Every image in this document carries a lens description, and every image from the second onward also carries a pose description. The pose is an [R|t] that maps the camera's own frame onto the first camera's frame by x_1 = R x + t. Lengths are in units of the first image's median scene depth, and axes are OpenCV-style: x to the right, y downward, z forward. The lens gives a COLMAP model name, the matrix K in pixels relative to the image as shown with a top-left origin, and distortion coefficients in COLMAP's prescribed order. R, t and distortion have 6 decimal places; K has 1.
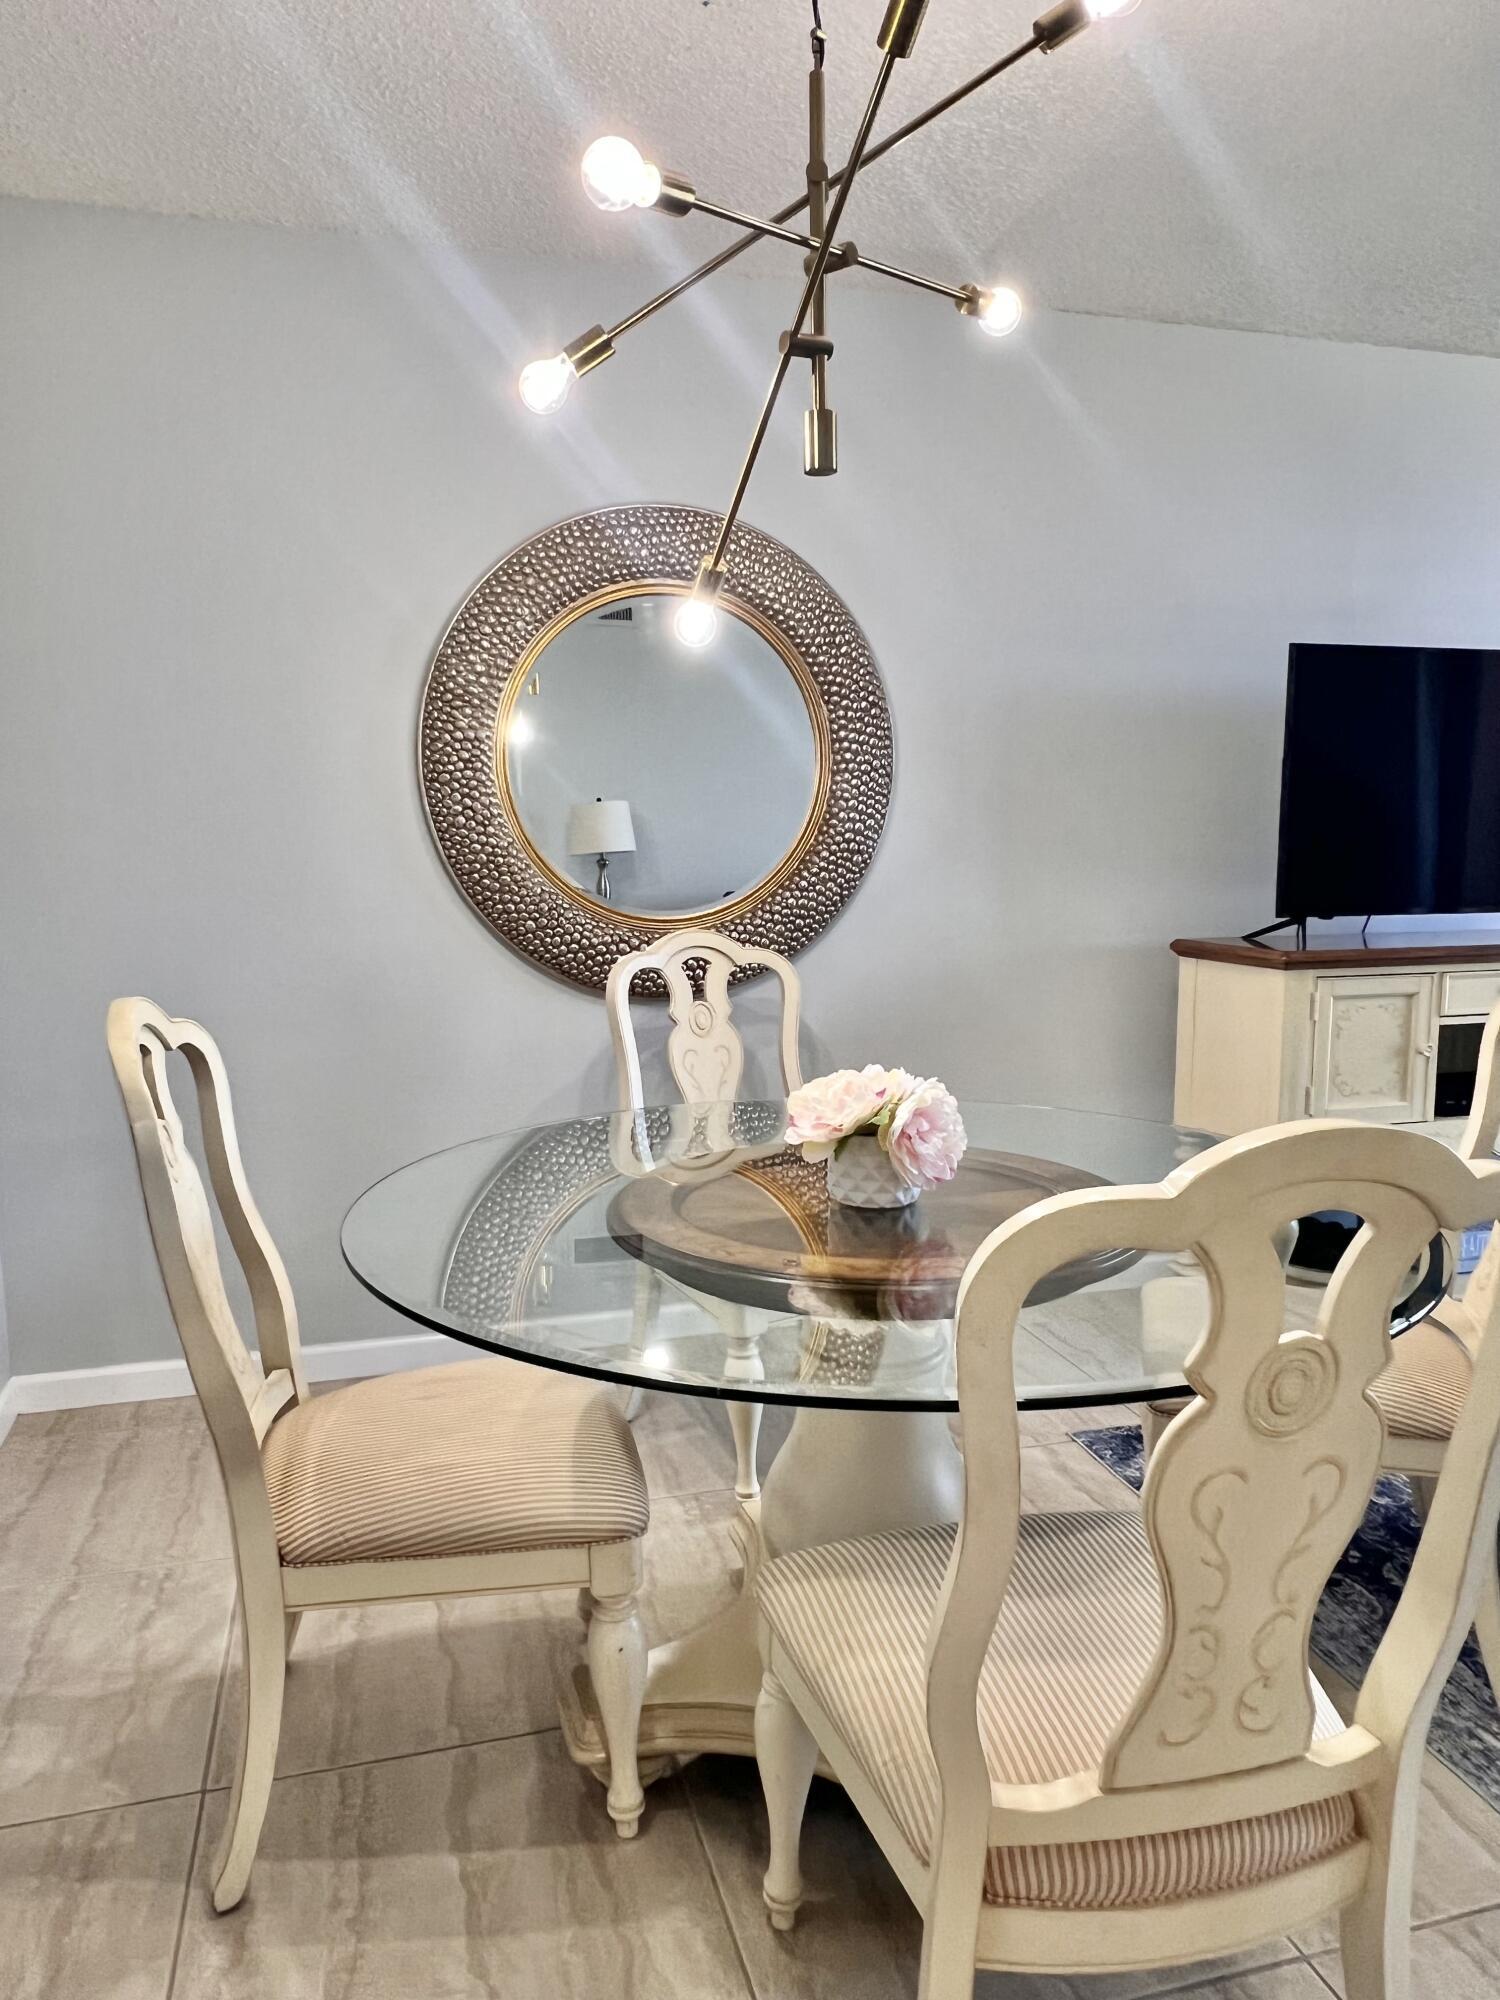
lens RADIAL K [[1303.7, 0, 752.5], [0, 1303.7, 1014.7], [0, 0, 1]] dist [0.002487, -0.001379]
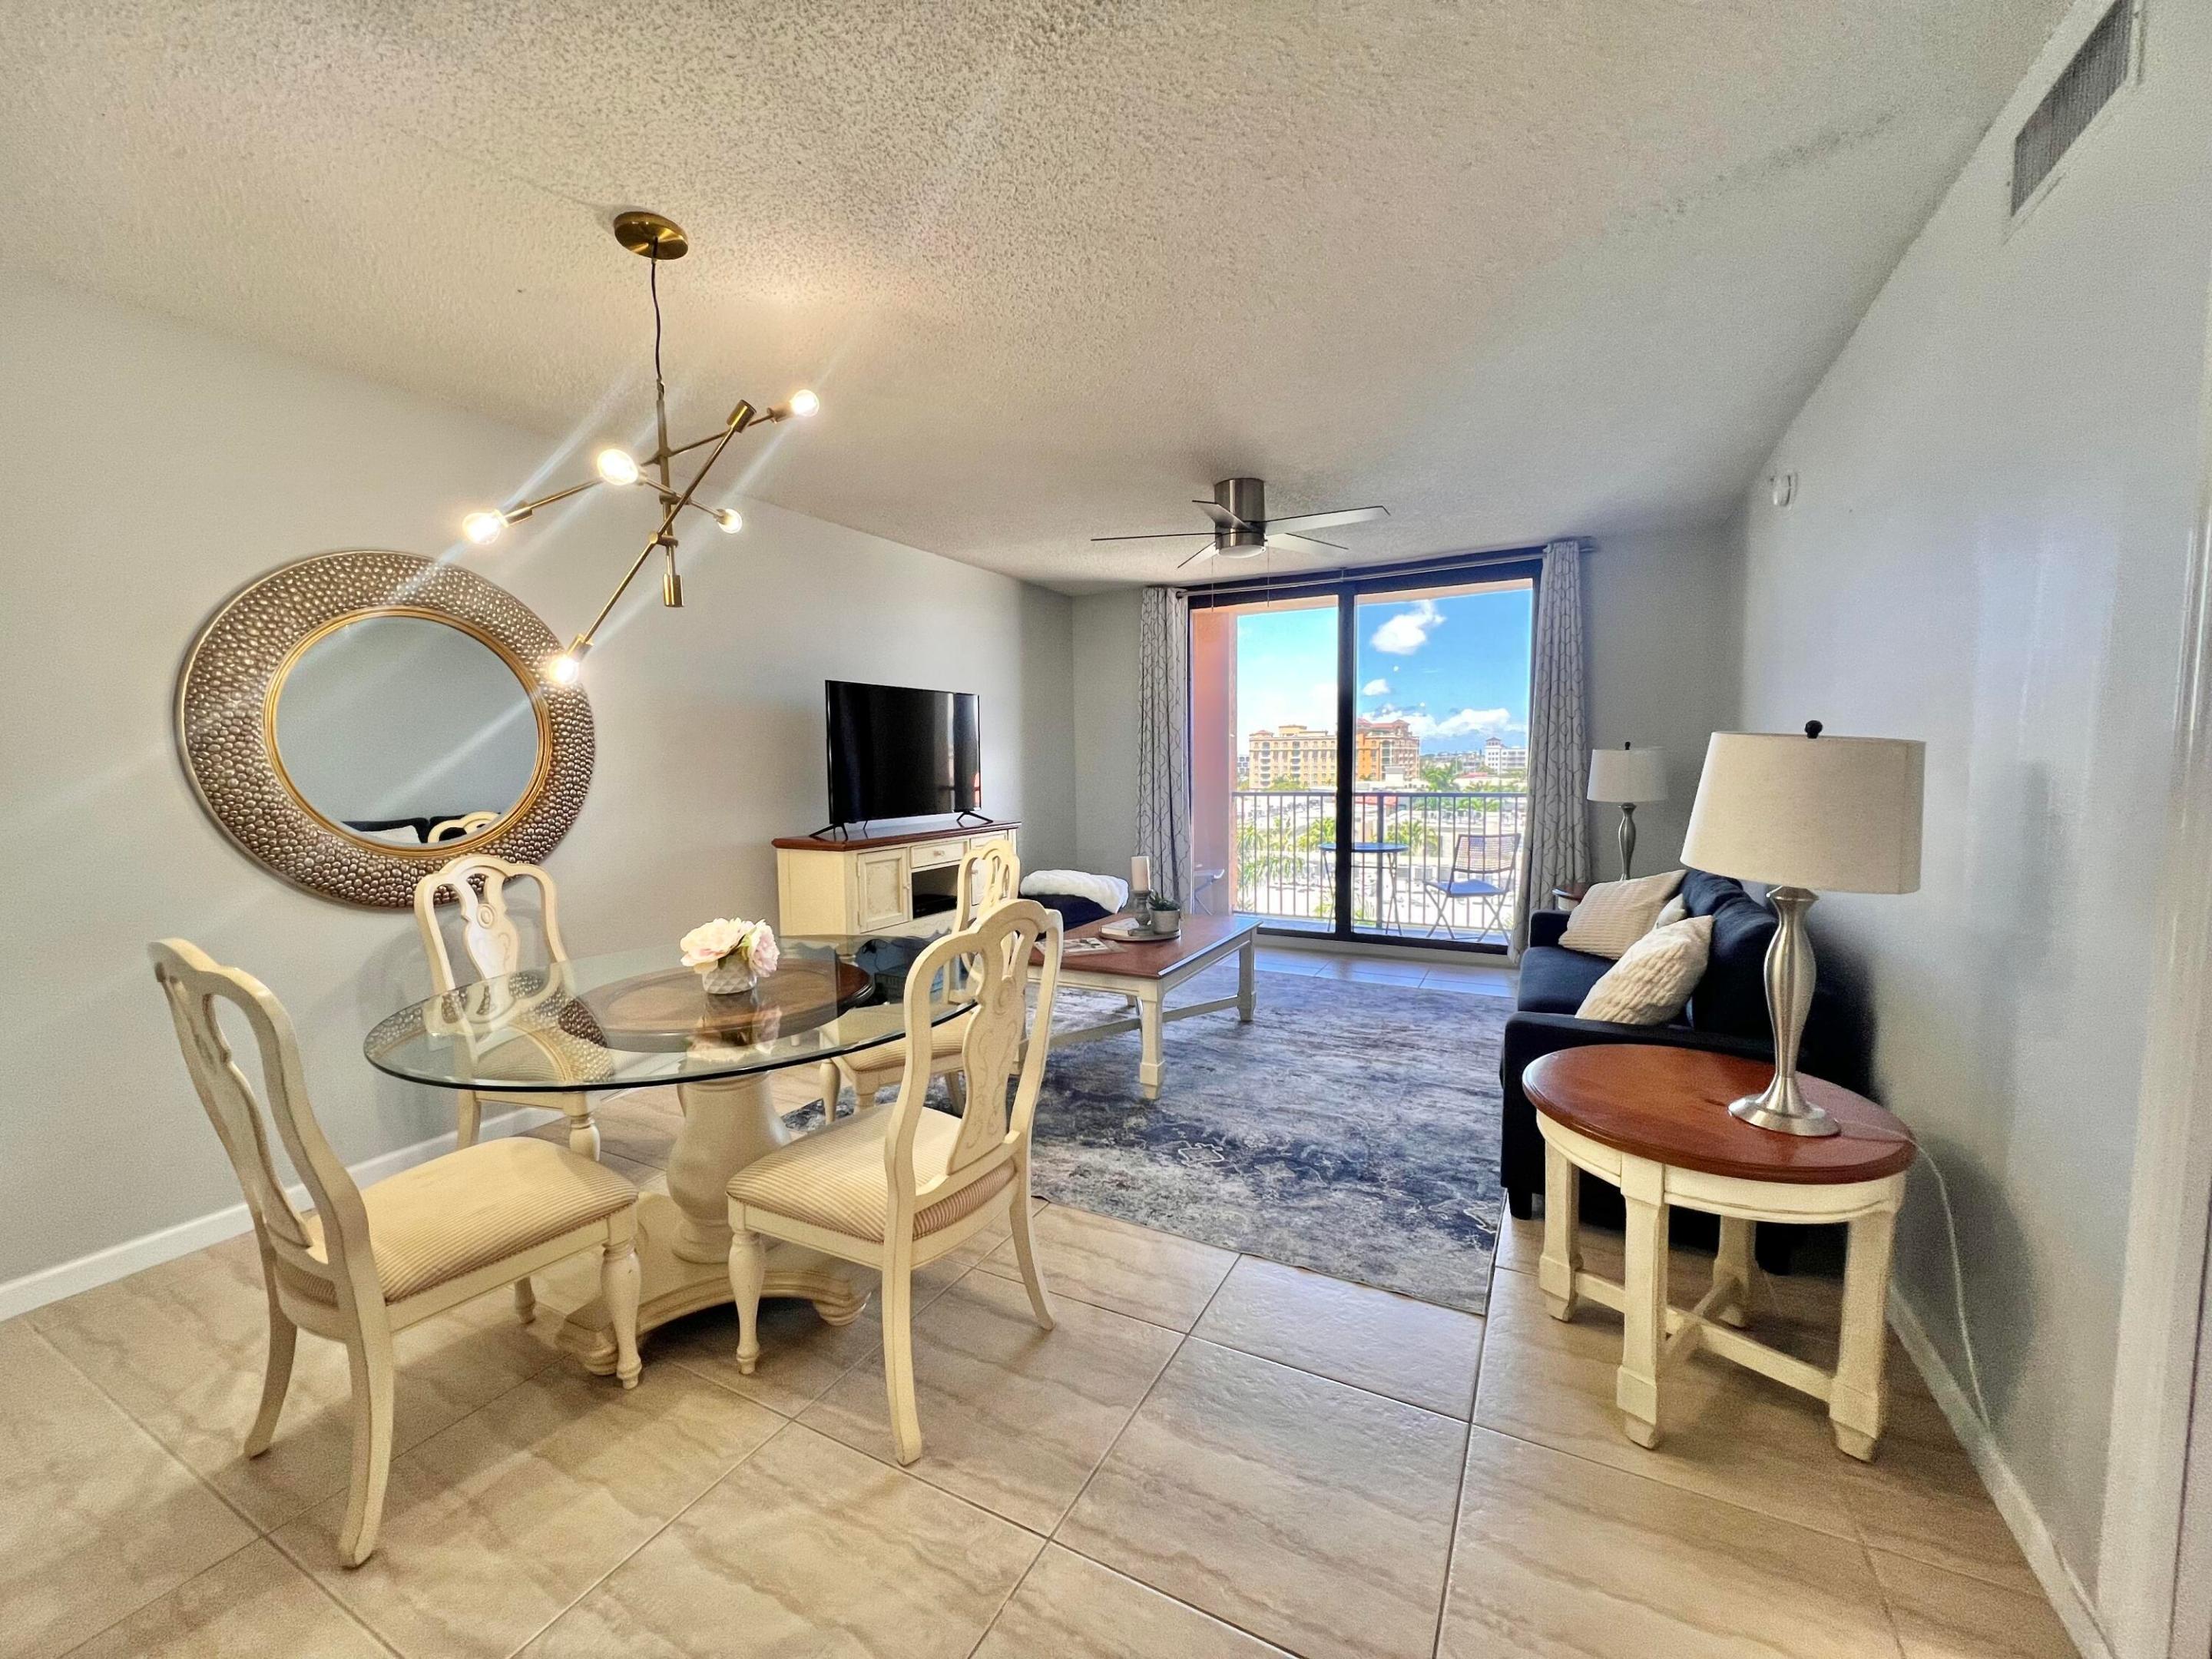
lens RADIAL K [[883.0, 0, 1104.6], [0, 883.0, 829.6], [0, 0, 1]] dist [-0.001372, 0.000302]
pose [[0.686286, -0.058325, 0.724989, -0.269634], [0.100630, 0.994807, -0.015227, -0.008089], [-0.720336, 0.083406, 0.688592, -0.170799]]
